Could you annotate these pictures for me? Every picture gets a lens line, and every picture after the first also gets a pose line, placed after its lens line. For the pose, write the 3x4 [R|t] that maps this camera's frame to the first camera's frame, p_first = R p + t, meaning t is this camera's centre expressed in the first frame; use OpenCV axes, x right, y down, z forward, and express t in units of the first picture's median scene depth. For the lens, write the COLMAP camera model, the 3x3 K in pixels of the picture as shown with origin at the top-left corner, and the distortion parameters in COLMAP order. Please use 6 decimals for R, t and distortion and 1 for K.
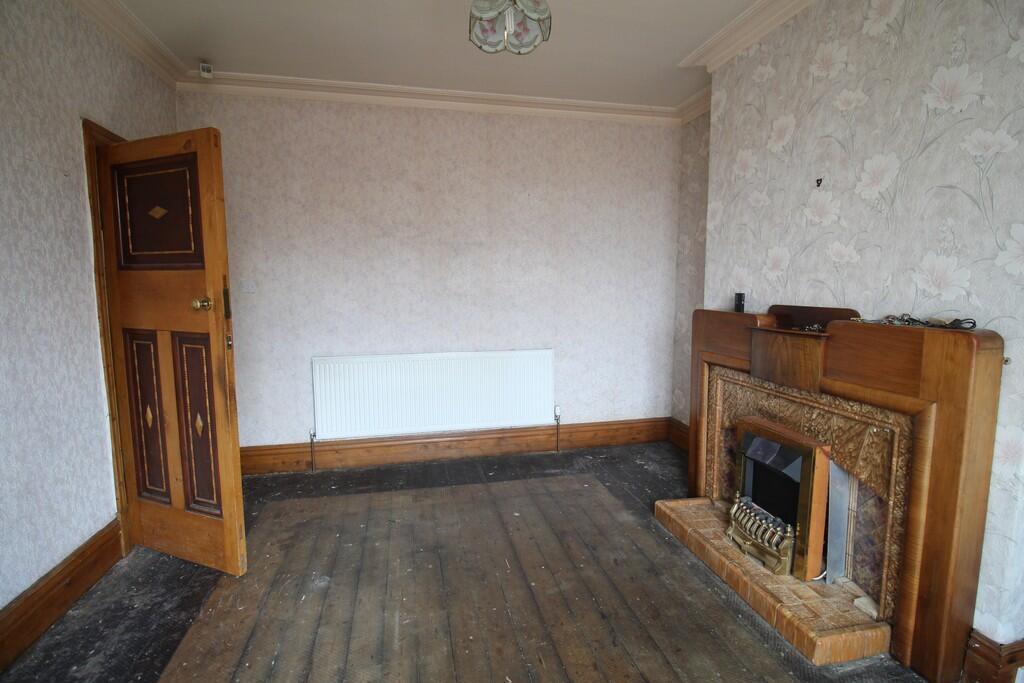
lens RADIAL K [[471.1, 0, 512.0], [0, 471.1, 341.5], [0, 0, 1]] dist [-0.031815, -0.000471]
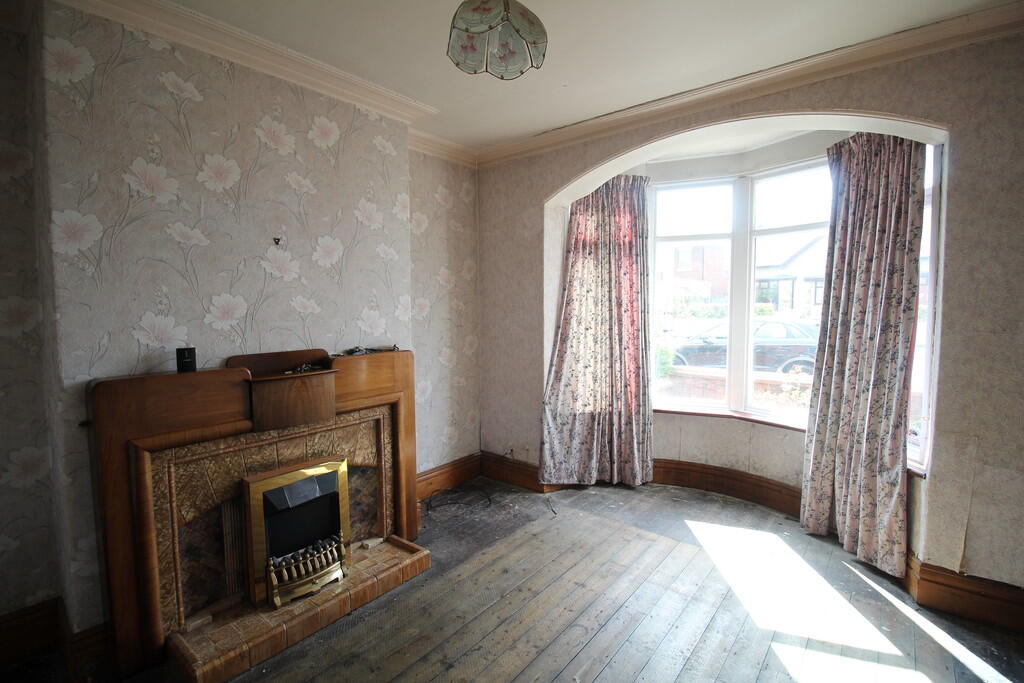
lens RADIAL K [[471.1, 0, 512.0], [0, 471.1, 341.5], [0, 0, 1]] dist [-0.031815, -0.000471]
pose [[-0.617593, -0.052207, 0.784764, -0.587071], [0.104363, 0.983531, 0.147562, -0.213591], [-0.779543, 0.173034, -0.601973, 1.285530]]
